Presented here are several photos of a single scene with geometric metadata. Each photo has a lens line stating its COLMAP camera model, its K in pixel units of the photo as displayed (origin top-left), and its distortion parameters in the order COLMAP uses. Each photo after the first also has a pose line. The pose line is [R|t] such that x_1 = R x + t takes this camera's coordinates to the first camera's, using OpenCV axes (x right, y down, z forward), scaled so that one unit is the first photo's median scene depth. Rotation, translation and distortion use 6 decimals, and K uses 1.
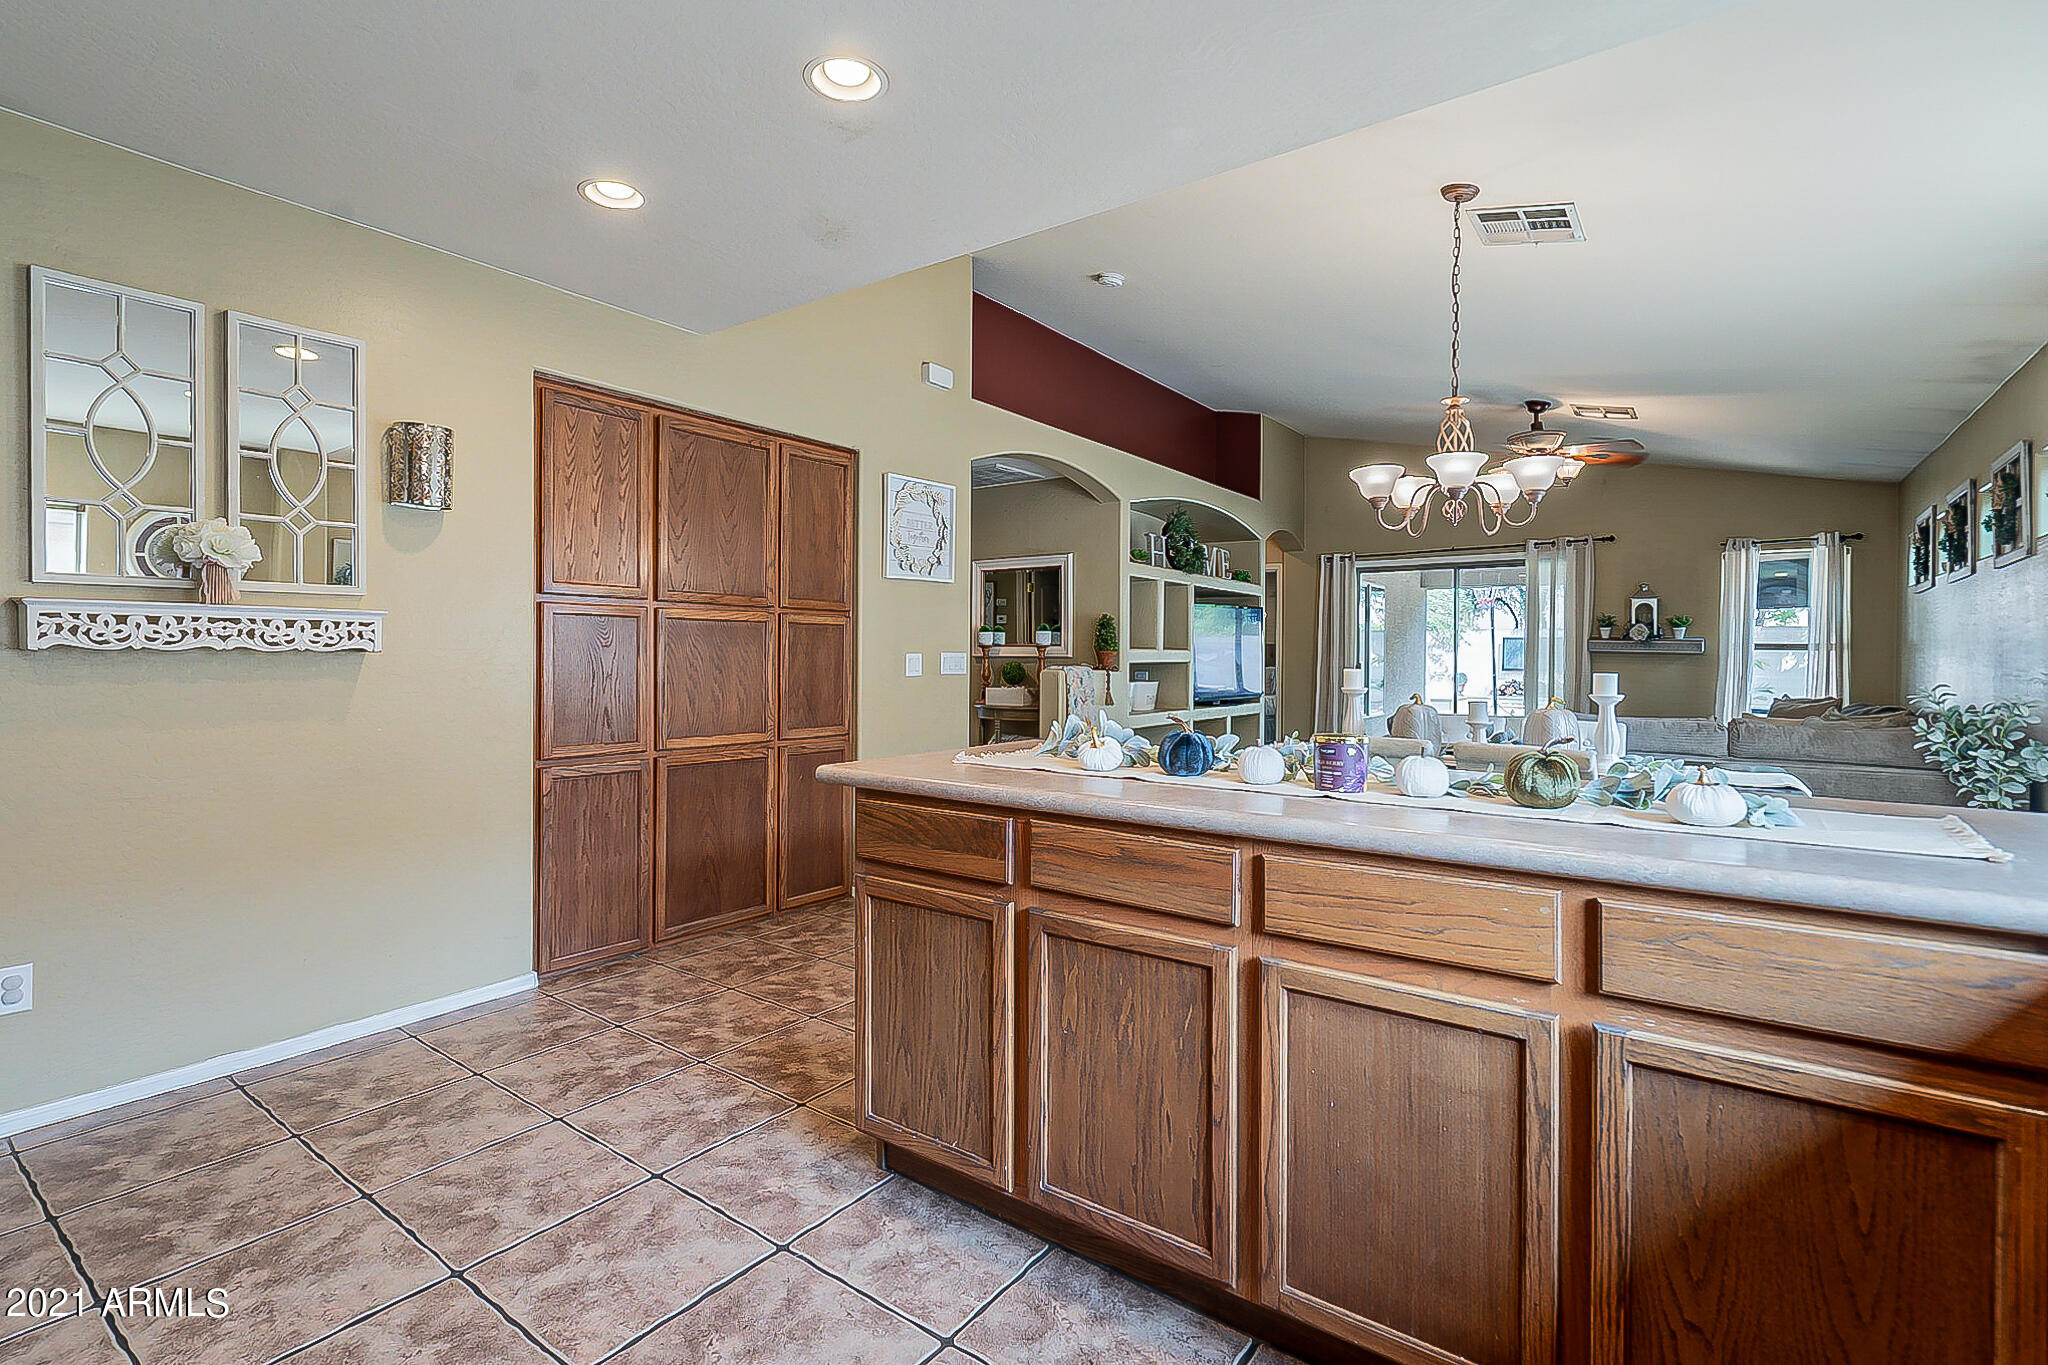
lens RADIAL K [[950.0, 0, 1007.3], [0, 950.0, 655.3], [0, 0, 1]] dist [-0.001469, -0.000360]
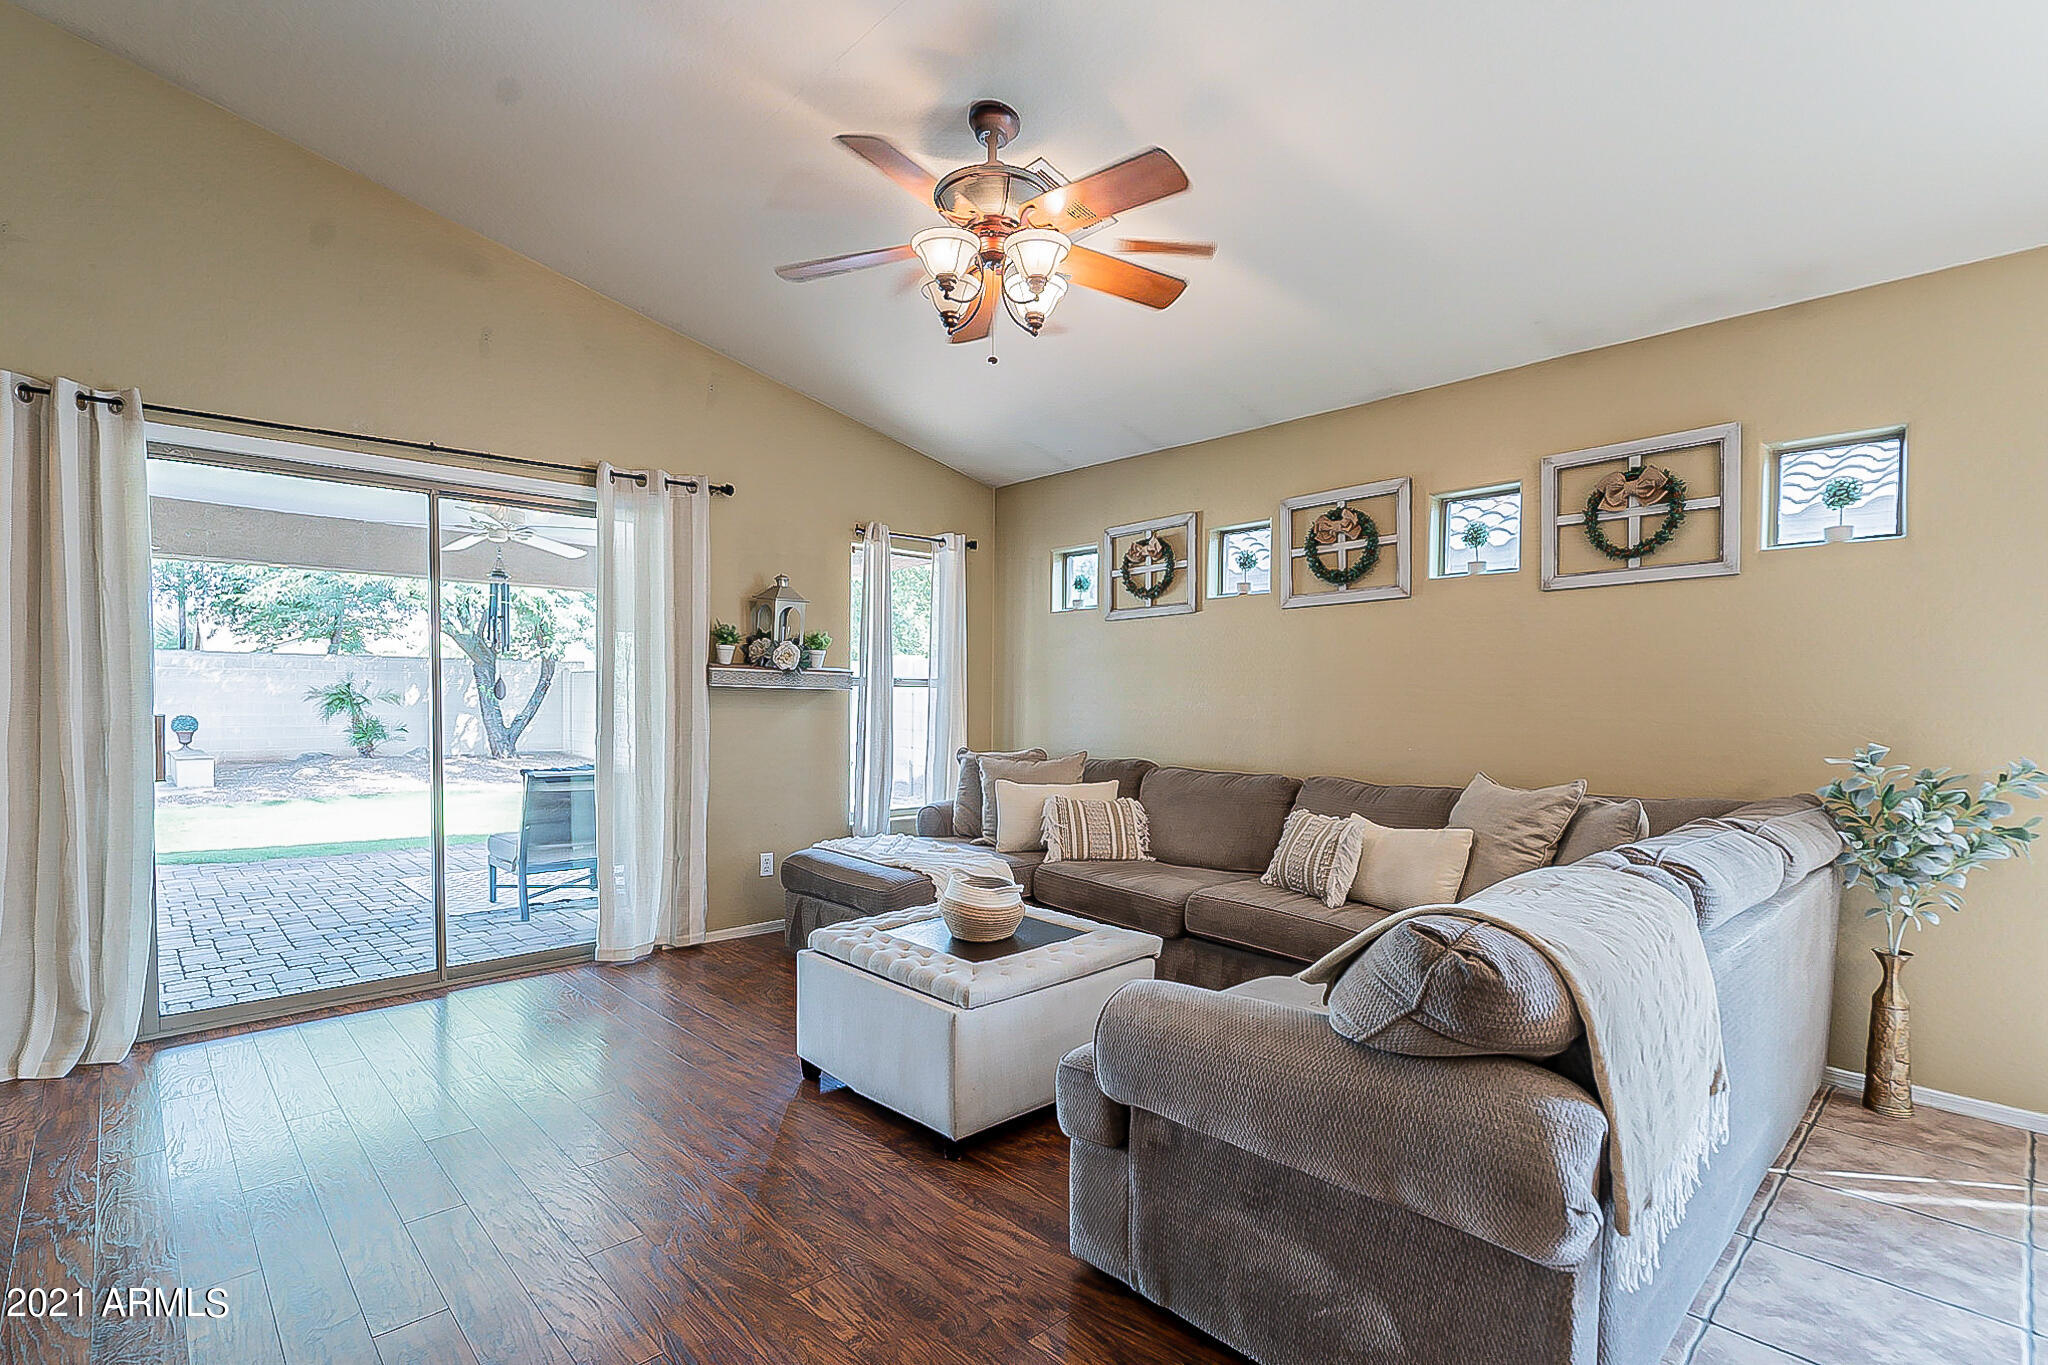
lens RADIAL K [[955.8, 0, 1012.4], [0, 955.8, 726.1], [0, 0, 1]] dist [-0.001601, 0.000644]
pose [[0.181898, -0.035333, 0.982682, 0.112883], [-0.004962, 0.999309, 0.036850, -0.003046], [-0.983305, -0.011579, 0.181596, 0.876801]]
